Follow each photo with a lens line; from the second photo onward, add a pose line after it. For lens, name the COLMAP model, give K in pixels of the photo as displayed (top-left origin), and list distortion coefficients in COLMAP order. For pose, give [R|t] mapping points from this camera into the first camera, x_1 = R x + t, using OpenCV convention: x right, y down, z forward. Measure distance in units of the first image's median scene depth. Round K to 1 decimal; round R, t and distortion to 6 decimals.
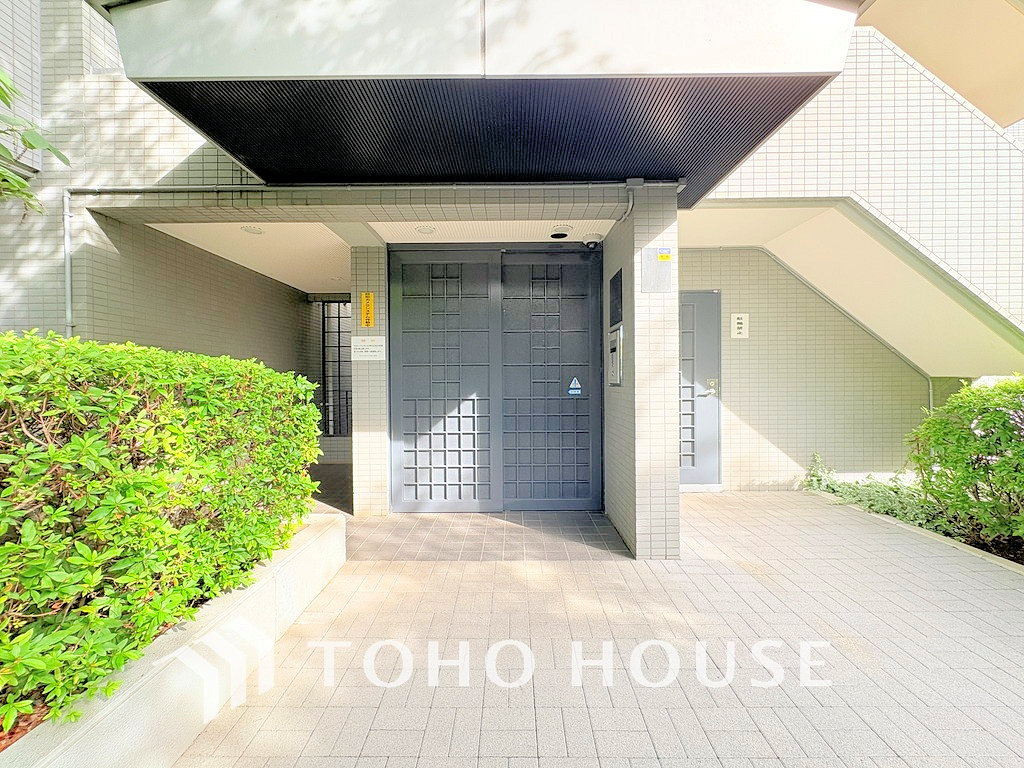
lens RADIAL K [[409.7, 0, 512.2], [0, 409.7, 381.4], [0, 0, 1]] dist [0.003847, 0.000326]
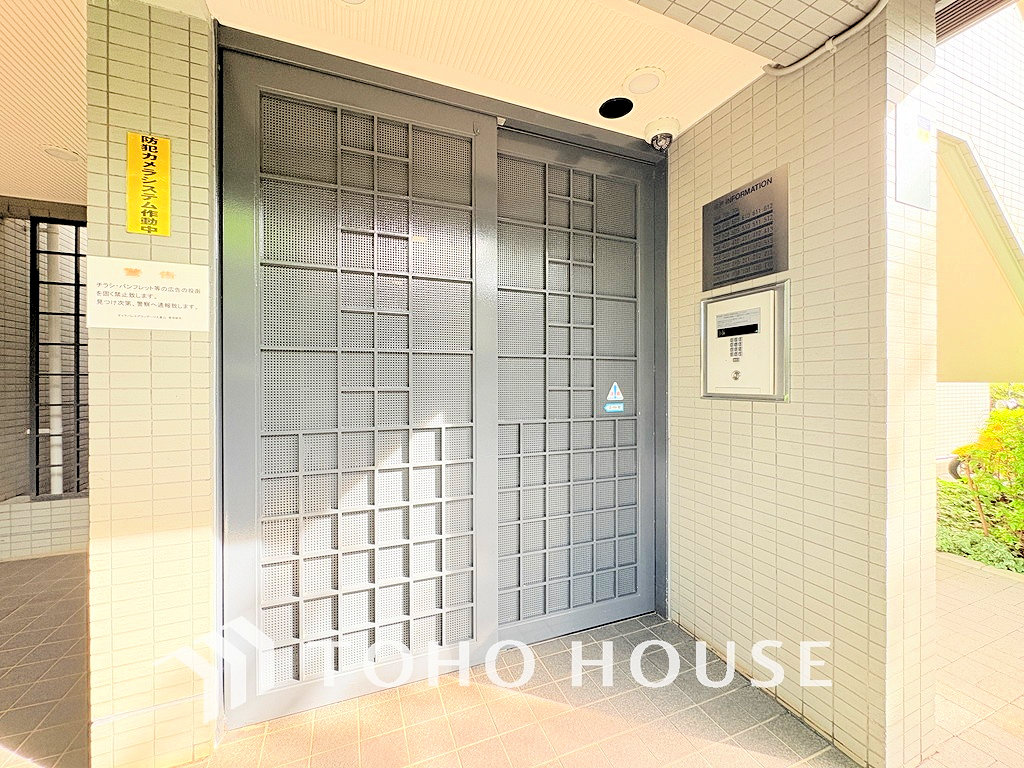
lens RADIAL K [[409.7, 0, 509.9], [0, 409.7, 381.2], [0, 0, 1]] dist [0.003847, 0.000326]
pose [[0.929109, 0.006454, 0.369751, -0.188916], [-0.004042, 0.999965, -0.007298, -0.005897], [-0.369785, 0.005286, 0.929102, 0.541724]]
